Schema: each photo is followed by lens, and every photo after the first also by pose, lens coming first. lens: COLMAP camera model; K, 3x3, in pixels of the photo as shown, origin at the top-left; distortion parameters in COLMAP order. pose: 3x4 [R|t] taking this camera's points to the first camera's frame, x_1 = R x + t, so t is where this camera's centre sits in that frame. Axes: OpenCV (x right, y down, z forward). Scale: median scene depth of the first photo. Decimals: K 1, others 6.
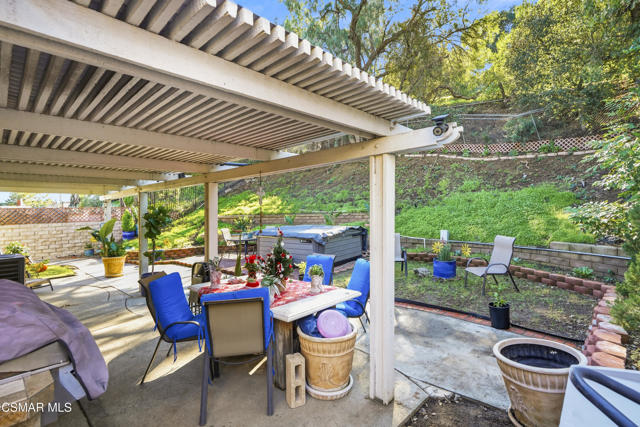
lens RADIAL K [[296.9, 0, 321.4], [0, 296.9, 214.0], [0, 0, 1]] dist [-0.002676, -0.000999]
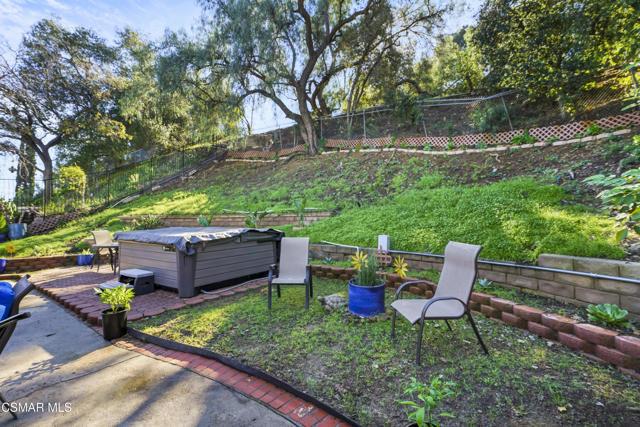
lens RADIAL K [[296.9, 0, 318.7], [0, 296.9, 212.5], [0, 0, 1]] dist [-0.002676, -0.000999]
pose [[0.997408, 0.021866, 0.068554, 0.177451], [-0.019350, 0.999123, -0.037143, 0.024846], [-0.069306, 0.035720, 0.996956, 0.265715]]
